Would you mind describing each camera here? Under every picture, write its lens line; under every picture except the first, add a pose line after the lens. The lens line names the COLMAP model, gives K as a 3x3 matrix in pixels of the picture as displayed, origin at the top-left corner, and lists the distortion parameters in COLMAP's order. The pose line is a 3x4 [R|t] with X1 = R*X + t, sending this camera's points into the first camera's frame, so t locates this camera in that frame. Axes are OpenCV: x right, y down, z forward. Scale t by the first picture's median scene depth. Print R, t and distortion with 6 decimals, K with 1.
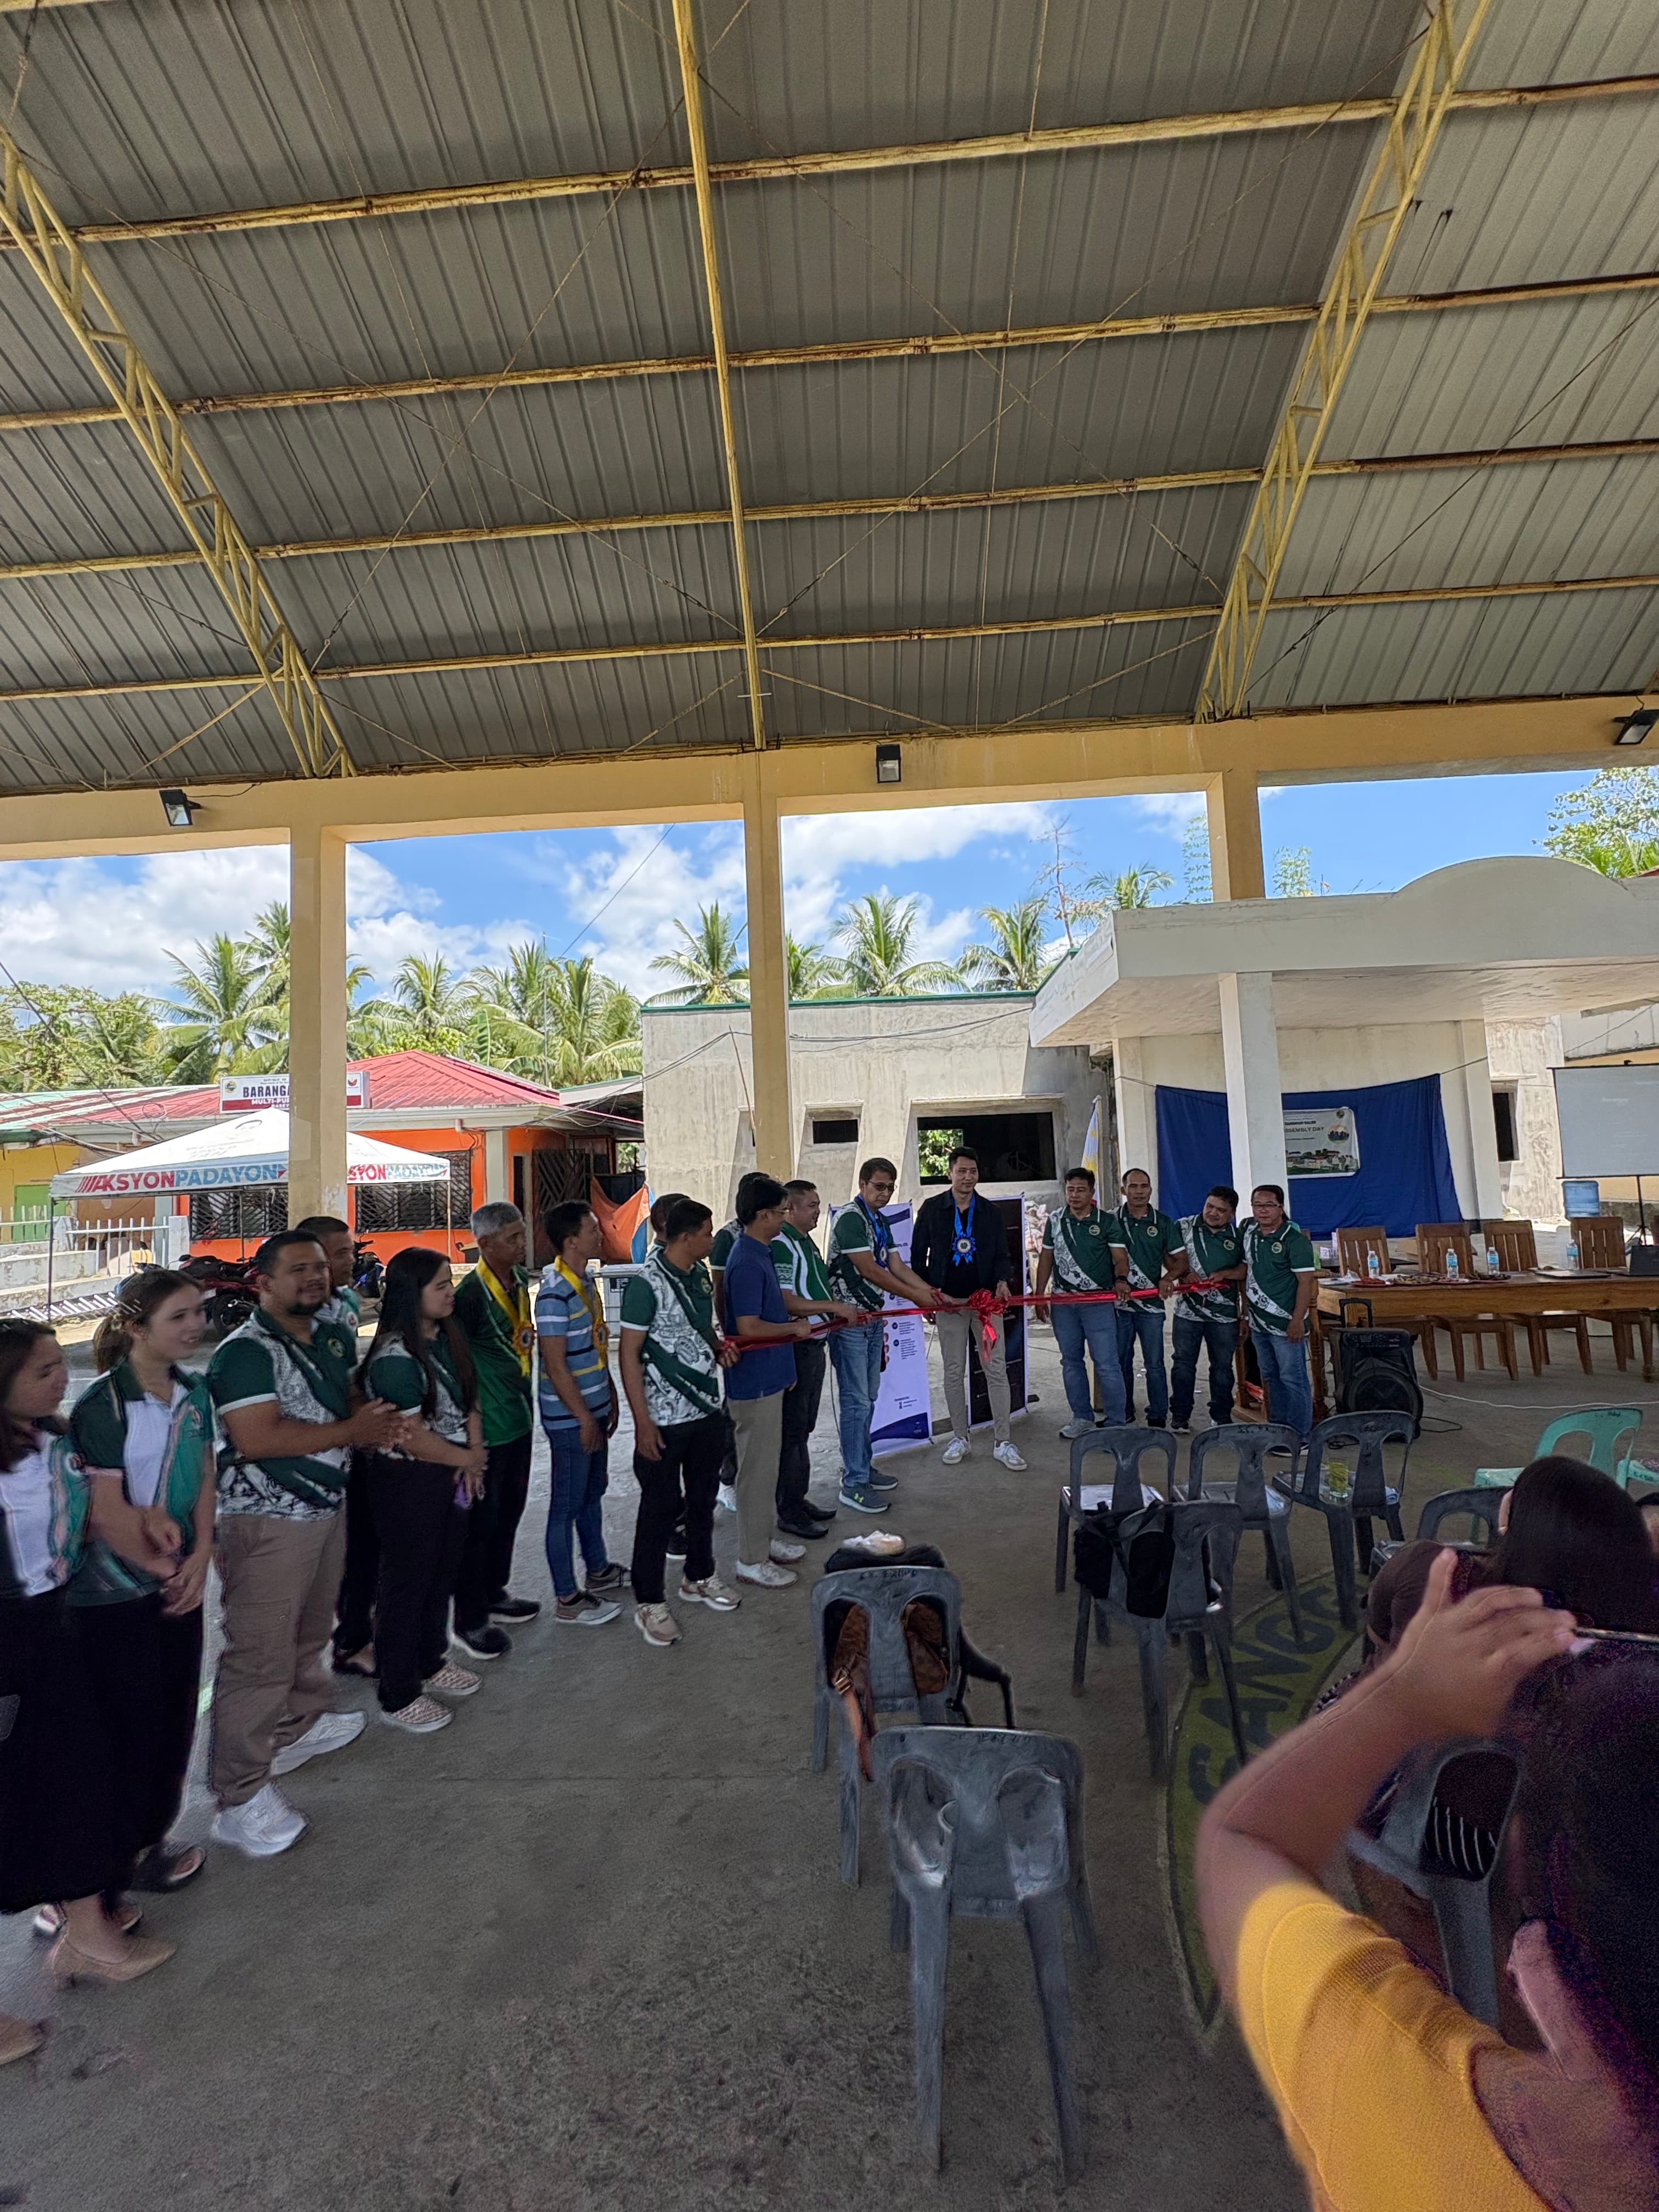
lens RADIAL K [[884.2, 0, 830.8], [0, 884.2, 1103.1], [0, 0, 1]] dist [0.002111, -0.000715]
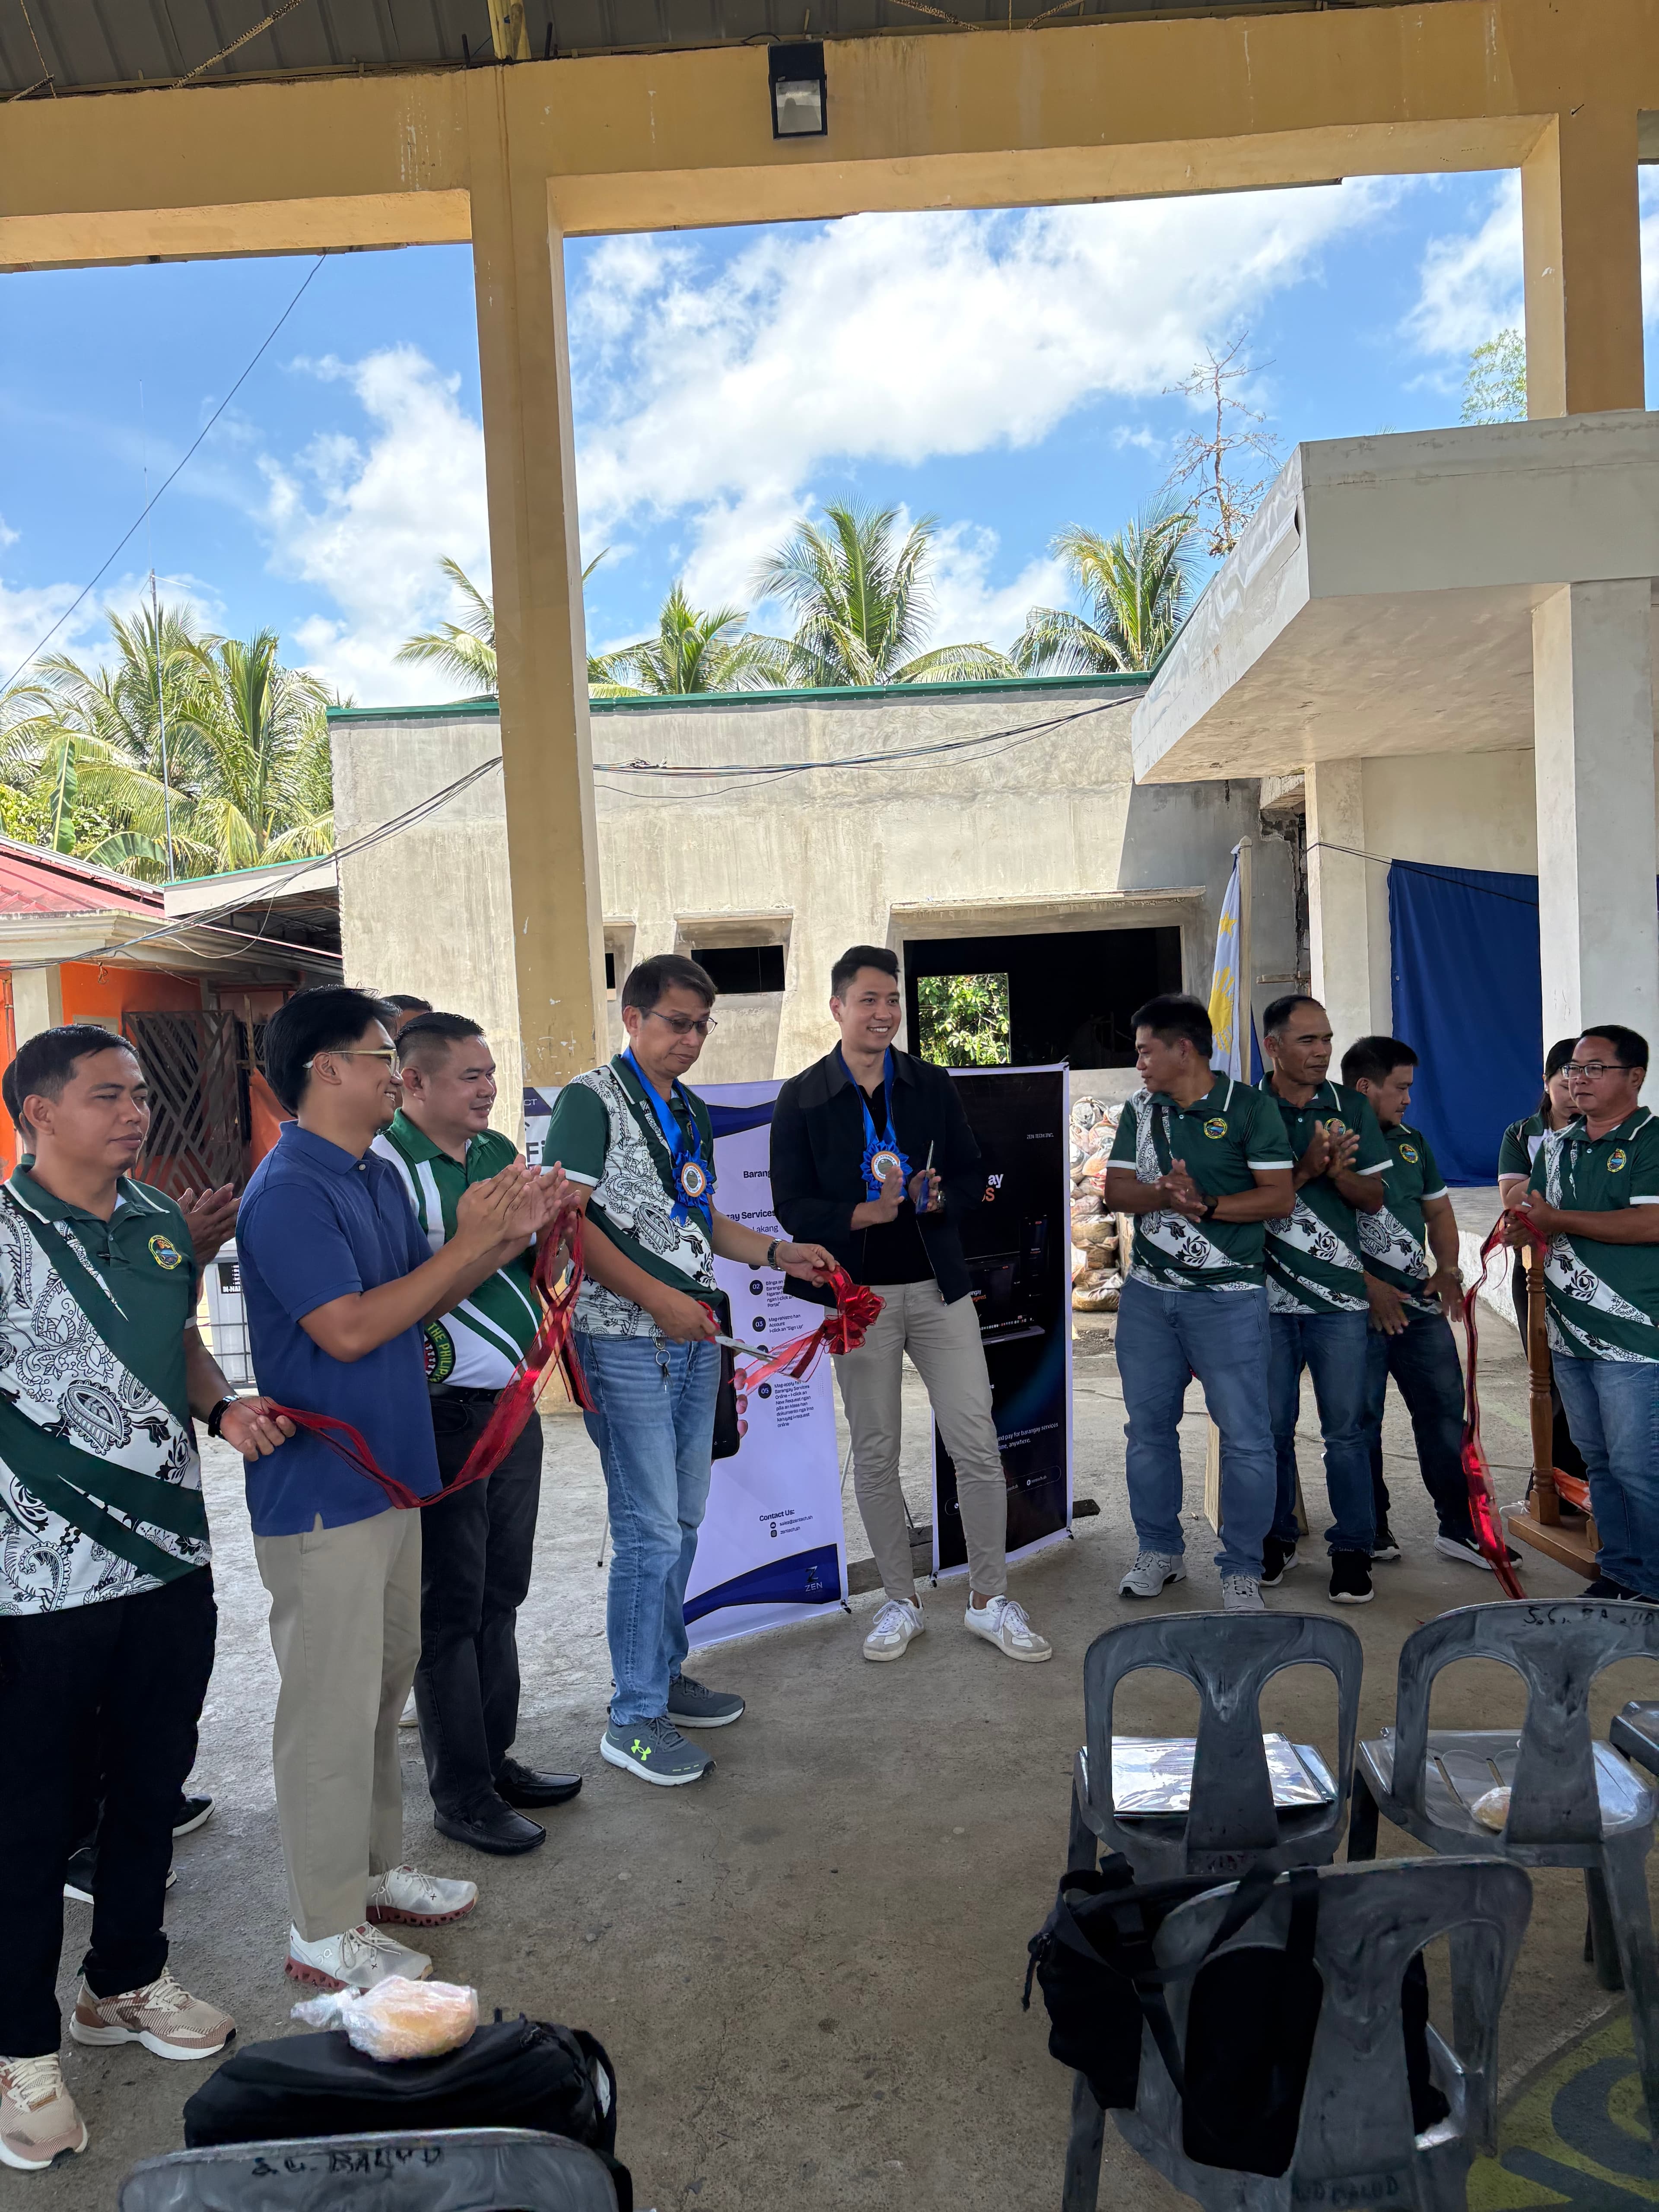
lens RADIAL K [[1690.2, 0, 813.3], [0, 1690.2, 1126.4], [0, 0, 1]] dist [0.020583, -0.012751]
pose [[0.999797, -0.006731, 0.018986, 0.055983], [0.004616, 0.993993, 0.109349, 0.032447], [-0.019608, -0.109239, 0.993822, 0.121347]]
